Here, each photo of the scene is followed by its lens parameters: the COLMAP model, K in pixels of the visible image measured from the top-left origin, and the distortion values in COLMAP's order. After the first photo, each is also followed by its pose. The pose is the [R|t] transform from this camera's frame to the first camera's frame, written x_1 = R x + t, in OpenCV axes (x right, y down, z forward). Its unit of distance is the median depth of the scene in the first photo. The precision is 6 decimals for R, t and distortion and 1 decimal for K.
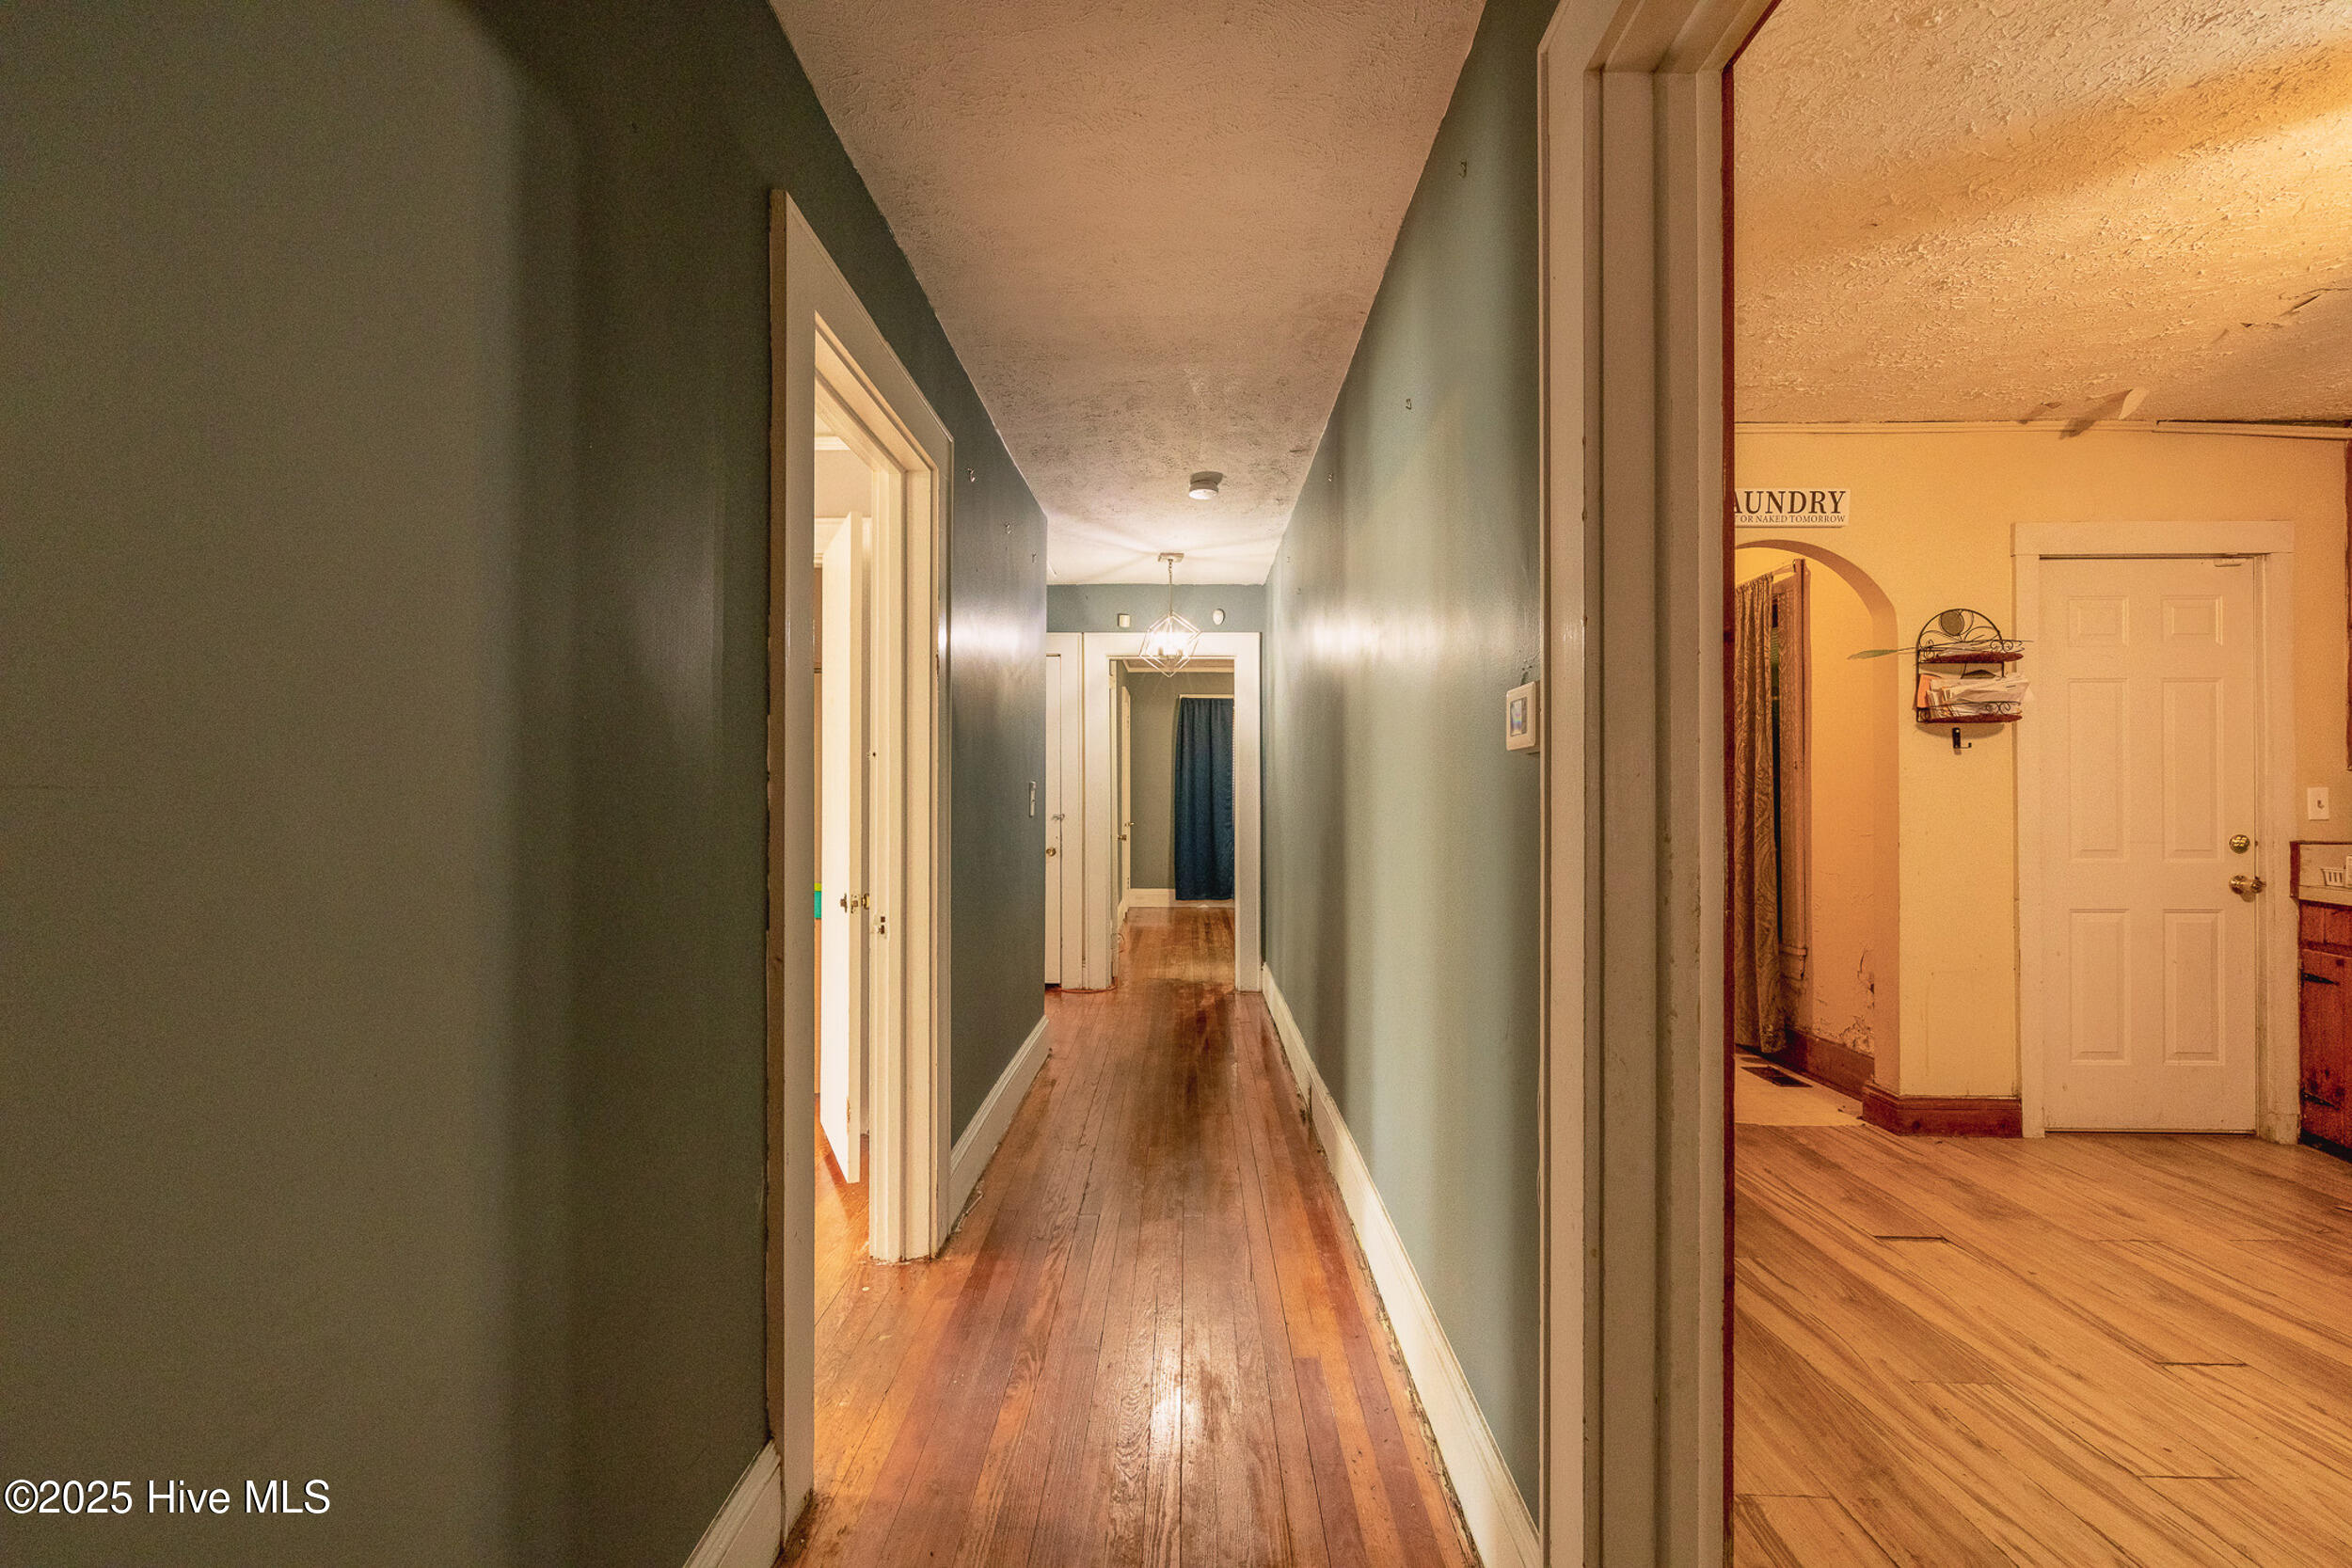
lens RADIAL K [[993.7, 0, 1111.7], [0, 993.7, 784.5], [0, 0, 1]] dist [-0.002695, 0.000722]
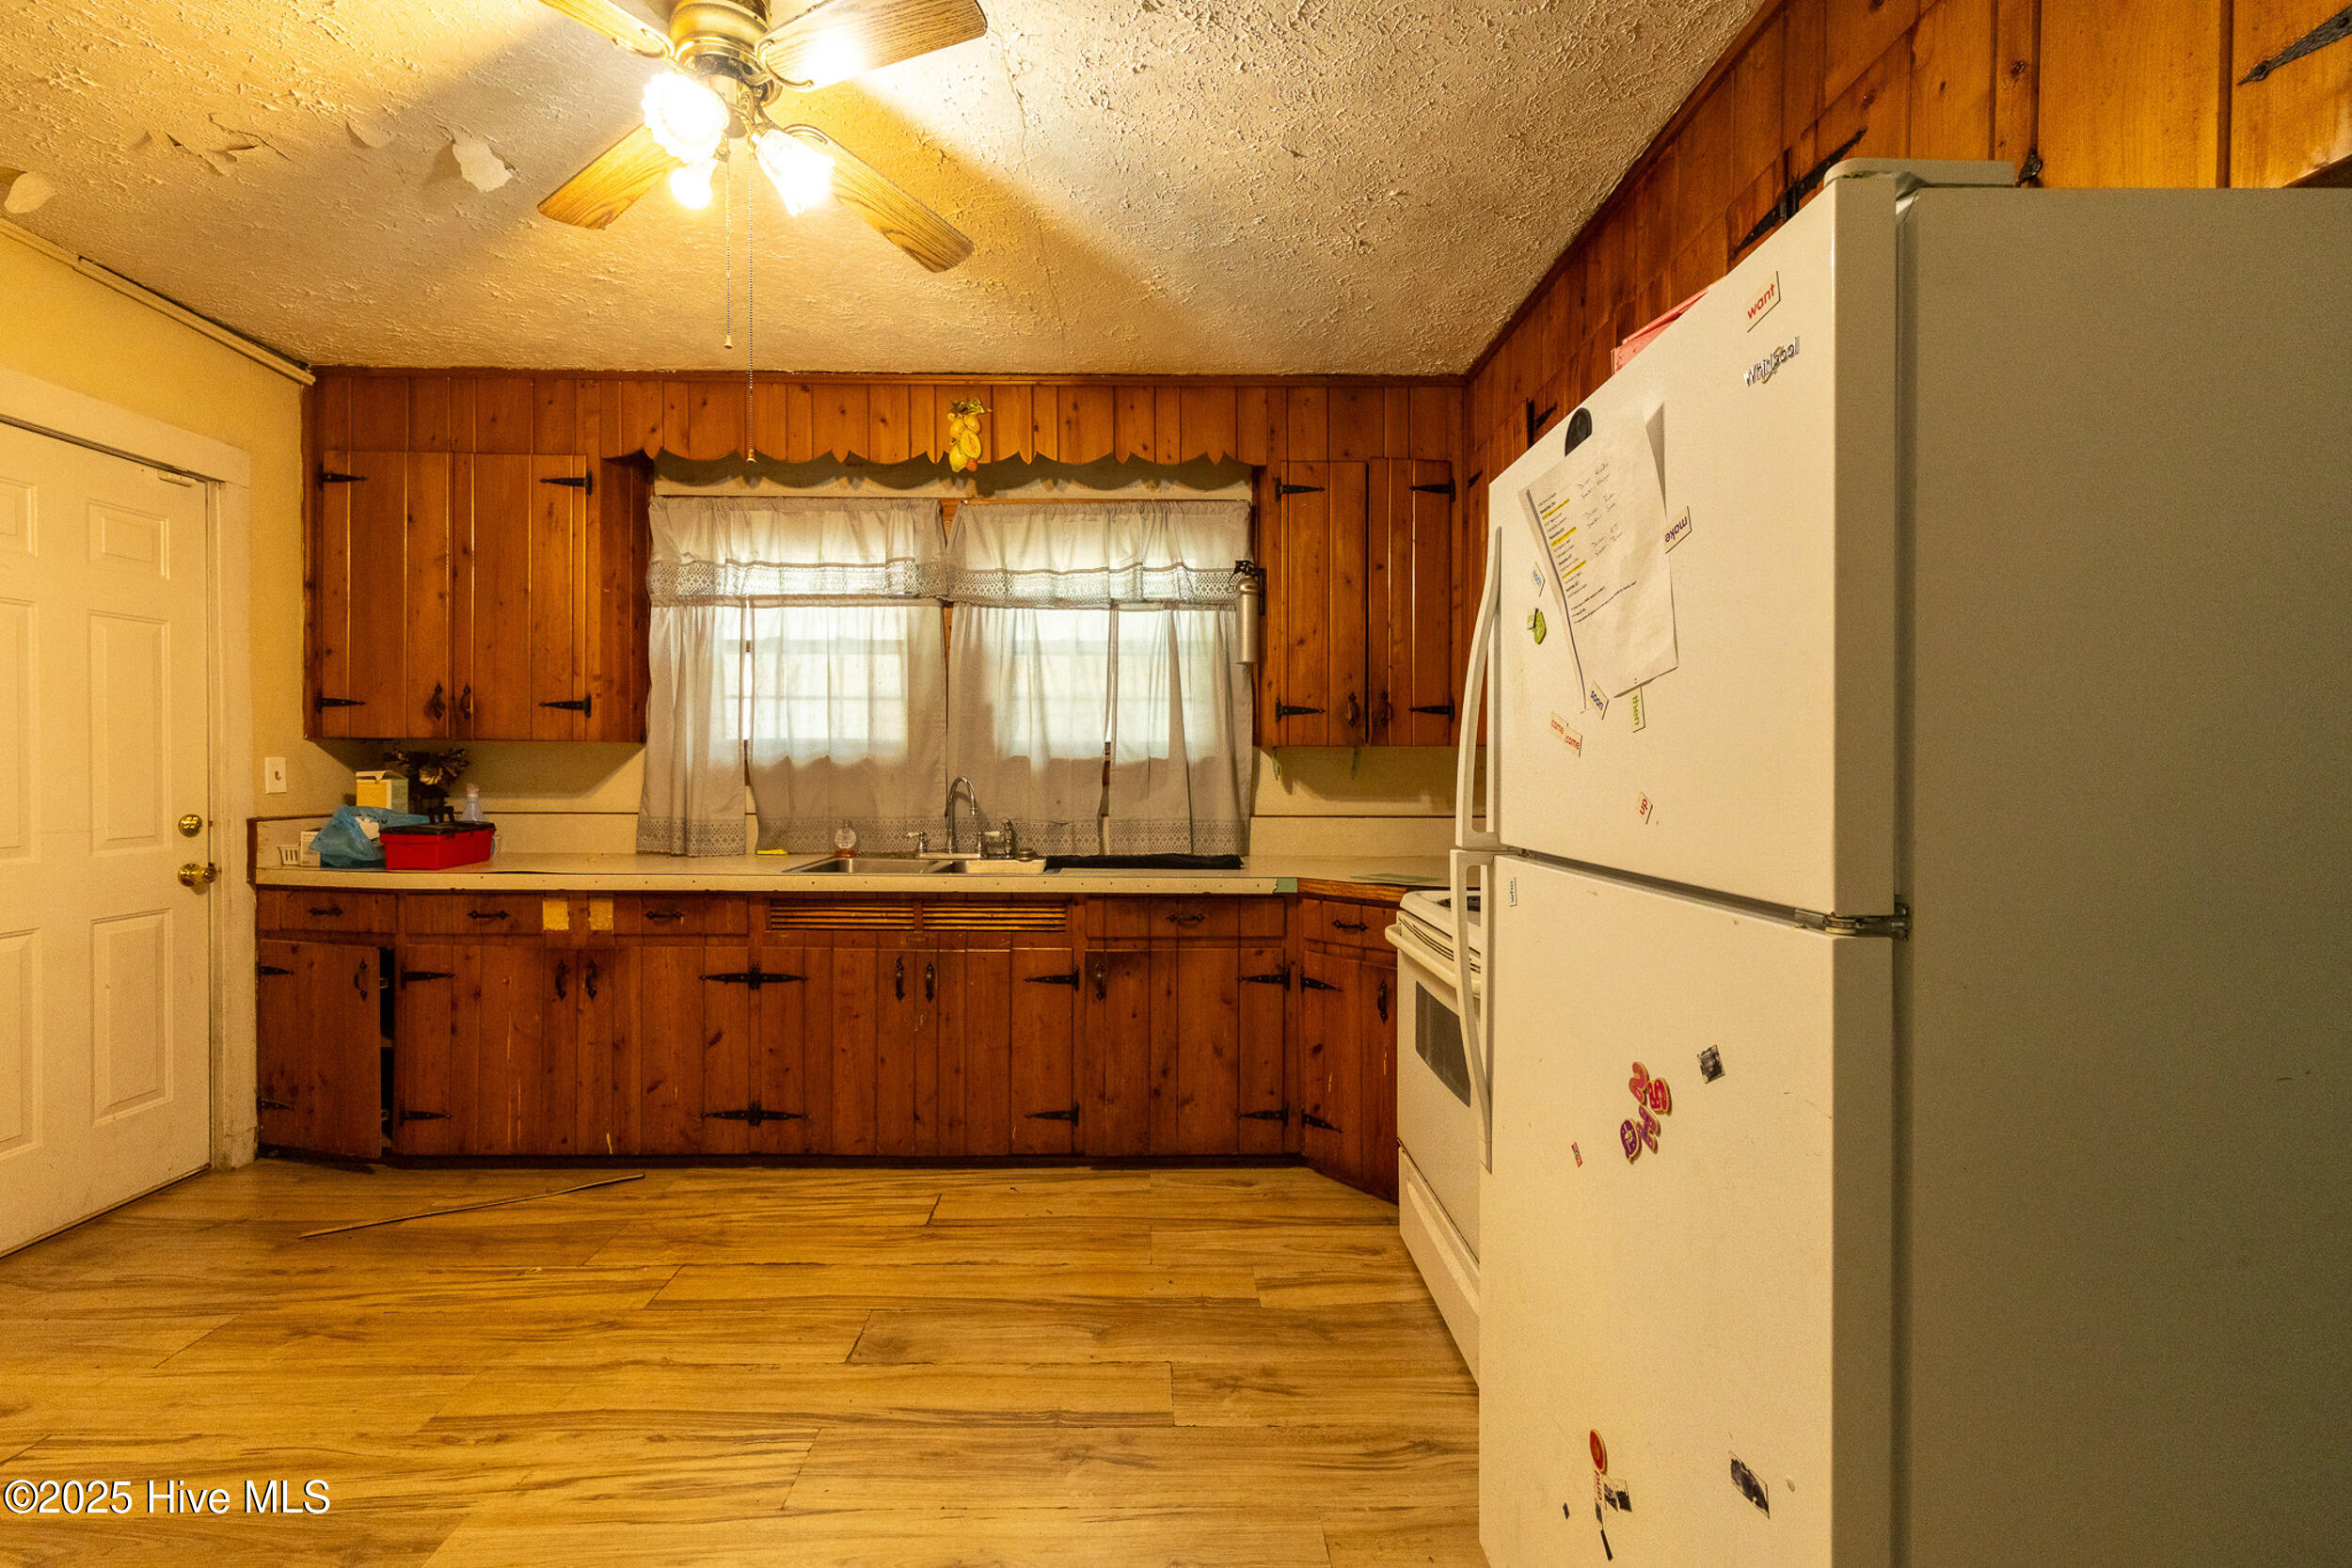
lens RADIAL K [[993.7, 0, 1202.6], [0, 993.7, 769.8], [0, 0, 1]] dist [-0.002695, 0.000722]
pose [[-0.042818, -0.009765, 0.999035, 0.281403], [-0.006991, 0.999931, 0.009475, -0.000004], [-0.999058, -0.006578, -0.042883, 0.197418]]
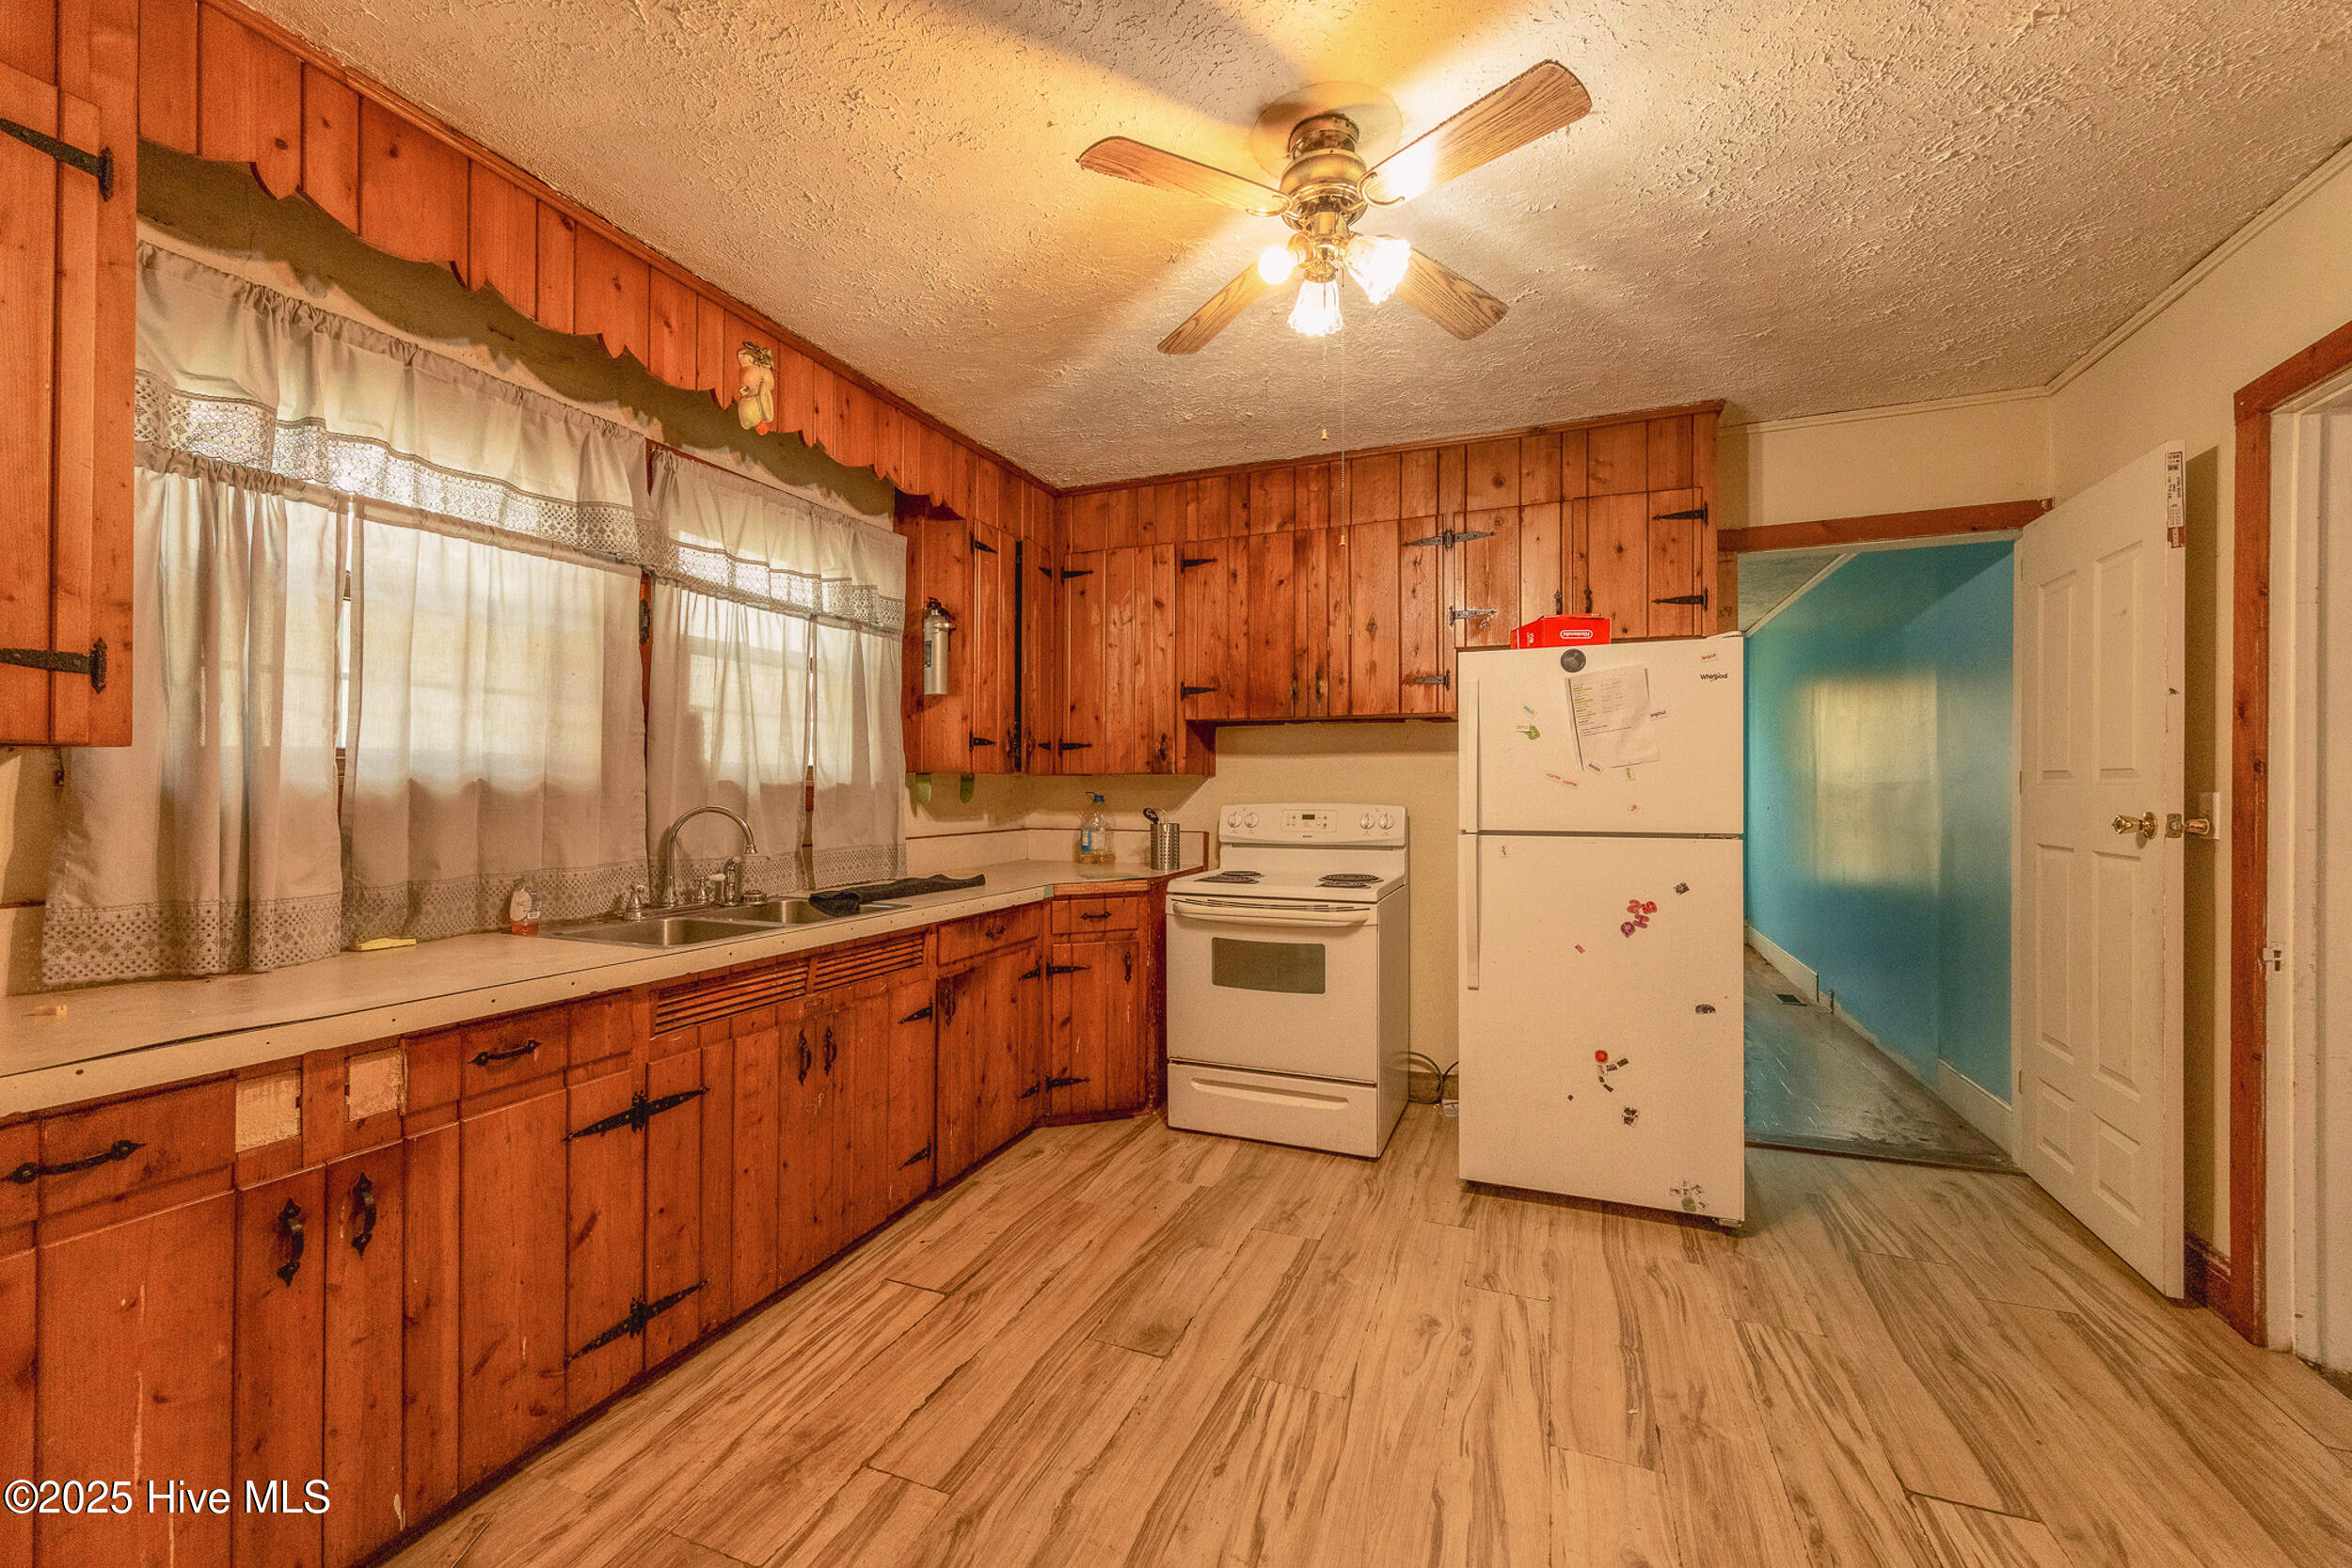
lens RADIAL K [[993.7, 0, 1139.8], [0, 993.7, 781.6], [0, 0, 1]] dist [-0.002695, 0.000722]
pose [[-0.941850, -0.006400, 0.335972, 0.654720], [-0.009301, 0.999932, -0.007026, 0.000589], [-0.335905, -0.009743, -0.941846, 0.923952]]
